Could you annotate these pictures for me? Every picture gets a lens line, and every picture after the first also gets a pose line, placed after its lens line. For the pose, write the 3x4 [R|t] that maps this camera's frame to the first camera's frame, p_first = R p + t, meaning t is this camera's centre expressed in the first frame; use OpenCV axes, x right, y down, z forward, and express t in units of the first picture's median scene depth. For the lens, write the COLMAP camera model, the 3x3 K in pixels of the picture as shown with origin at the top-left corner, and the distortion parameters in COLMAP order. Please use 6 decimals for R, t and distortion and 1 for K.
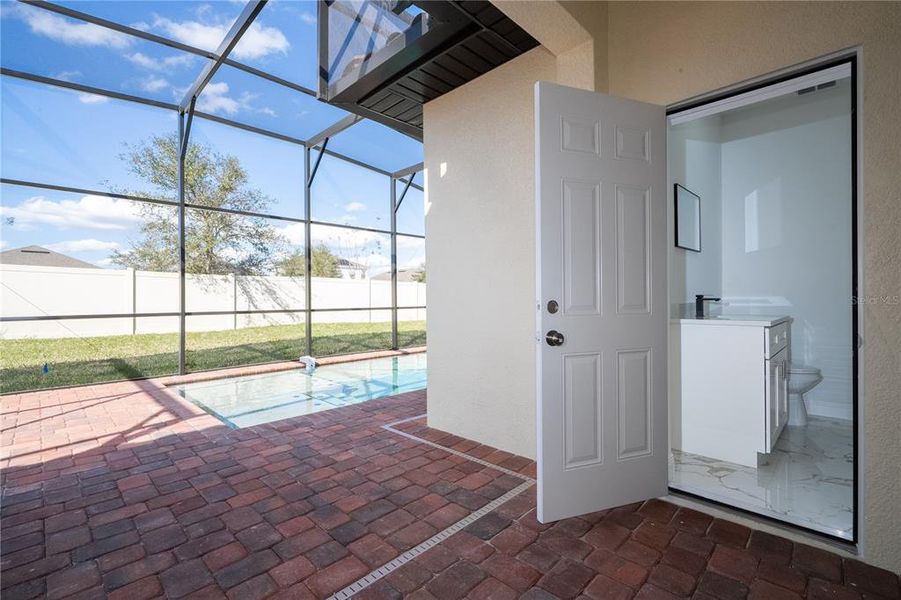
lens RADIAL K [[406.9, 0, 456.5], [0, 406.9, 299.1], [0, 0, 1]] dist [-0.004655, -0.000335]
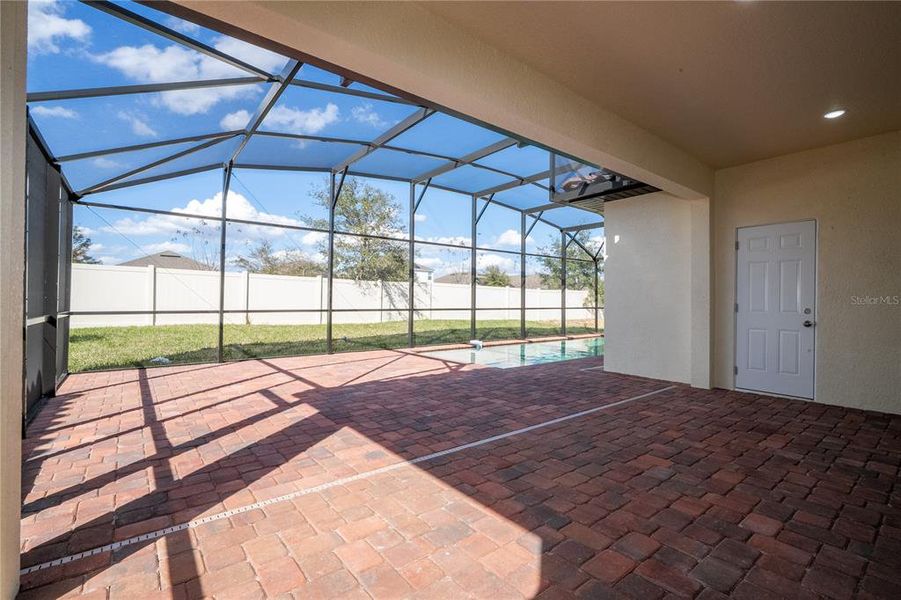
lens RADIAL K [[406.9, 0, 456.5], [0, 406.9, 299.1], [0, 0, 1]] dist [-0.004655, -0.000335]
pose [[0.992254, 0.016779, -0.123086, -0.210499], [-0.017355, 0.999843, -0.003610, -0.002115], [0.123006, 0.005718, 0.992389, -0.389441]]
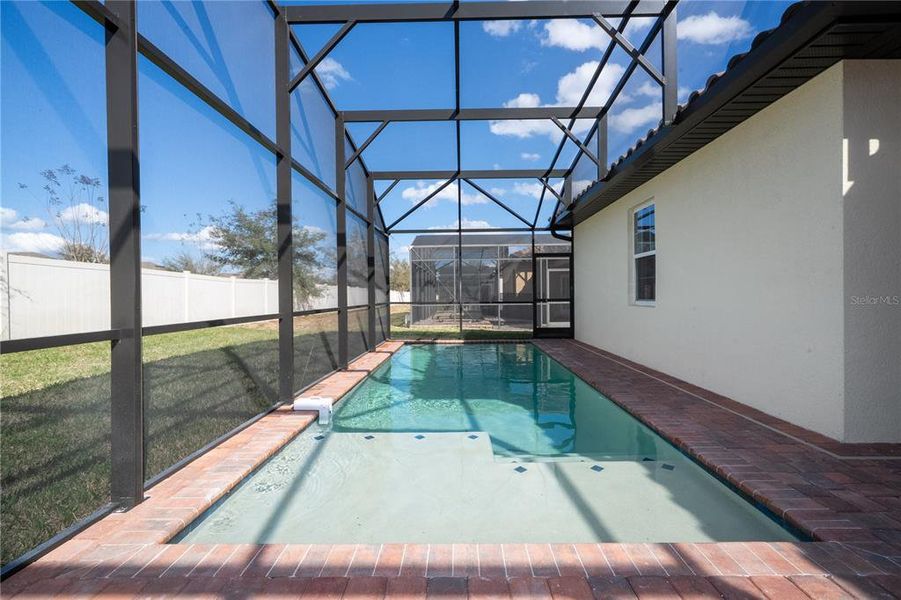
lens RADIAL K [[406.9, 0, 456.5], [0, 406.9, 299.1], [0, 0, 1]] dist [-0.004655, -0.000335]
pose [[0.728126, -0.005836, 0.685419, -0.495957], [0.003723, 0.999983, 0.004559, 0.001851], [-0.685434, -0.000768, 0.728135, 0.375427]]
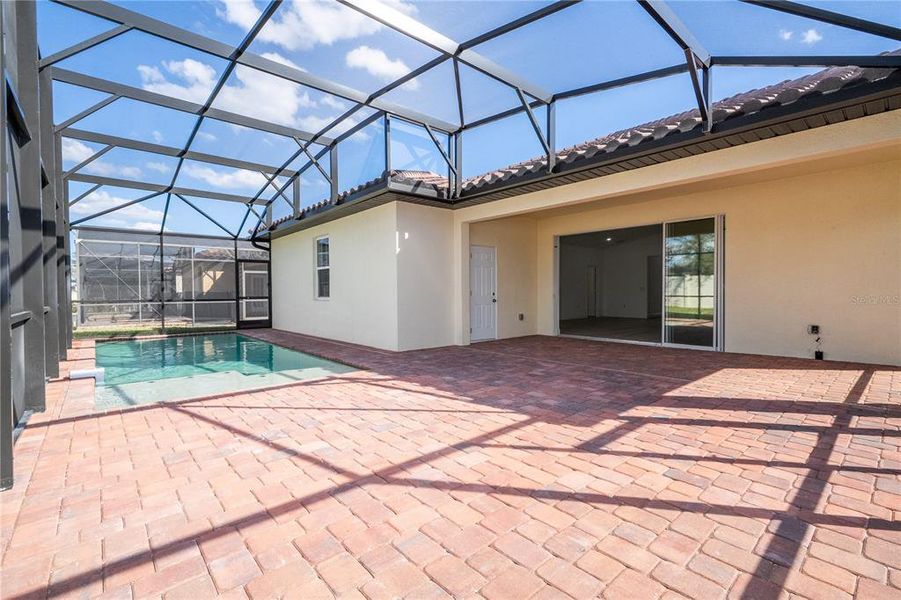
lens RADIAL K [[406.9, 0, 456.5], [0, 406.9, 299.1], [0, 0, 1]] dist [-0.004655, -0.000335]
pose [[0.075712, -0.009752, 0.997082, -0.873411], [0.004832, 0.999944, 0.009414, 0.005647], [-0.997118, 0.004105, 0.075755, 0.210662]]
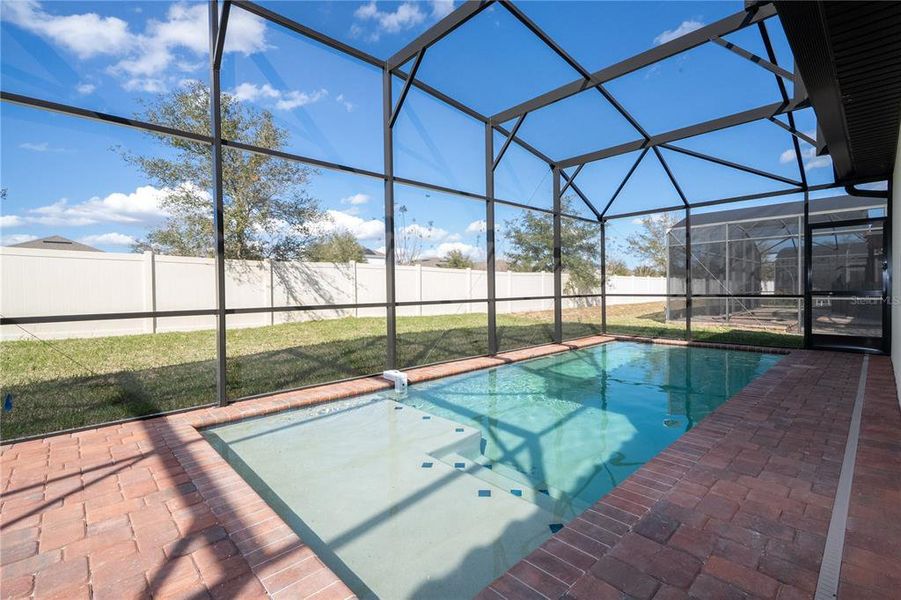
lens RADIAL K [[406.9, 0, 456.5], [0, 406.9, 299.1], [0, 0, 1]] dist [-0.004655, -0.000335]
pose [[0.999256, -0.002613, -0.038466, -0.191713], [0.003513, 0.999721, 0.023354, 0.001965], [0.038394, -0.023472, 0.998987, 0.256463]]
